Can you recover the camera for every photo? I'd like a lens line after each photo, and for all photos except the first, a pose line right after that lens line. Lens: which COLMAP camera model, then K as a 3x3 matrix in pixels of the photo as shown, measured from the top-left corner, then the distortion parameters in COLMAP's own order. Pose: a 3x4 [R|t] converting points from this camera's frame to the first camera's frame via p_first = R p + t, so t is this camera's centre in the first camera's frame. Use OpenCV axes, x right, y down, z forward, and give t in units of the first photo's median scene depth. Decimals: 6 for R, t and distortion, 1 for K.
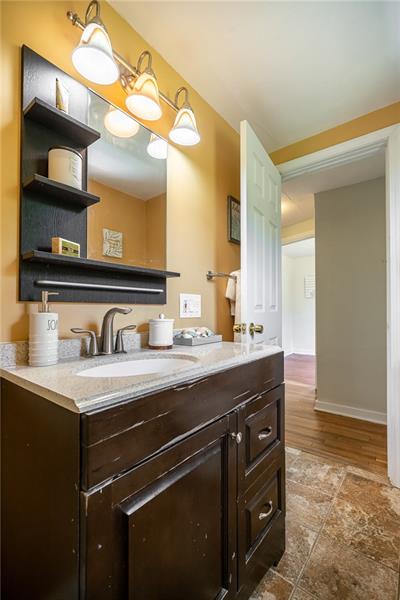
lens RADIAL K [[274.0, 0, 200.1], [0, 274.0, 303.5], [0, 0, 1]] dist [0.001954, 0.000577]
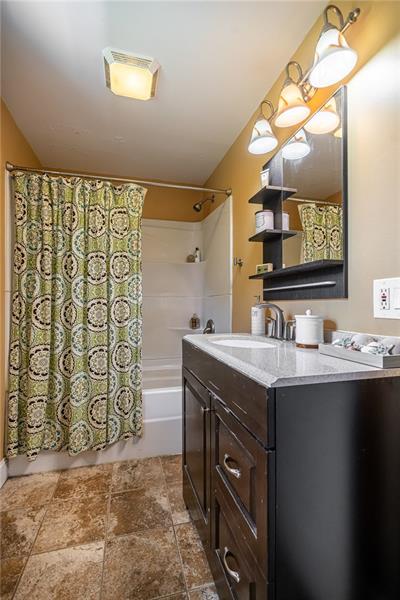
lens RADIAL K [[274.0, 0, 200.0], [0, 274.0, 301.5], [0, 0, 1]] dist [0.001954, 0.000577]
pose [[-0.587280, -0.003854, -0.809375, 0.689142], [0.024641, 0.999440, -0.022639, 0.018995], [0.809009, -0.033239, -0.586856, 1.049928]]
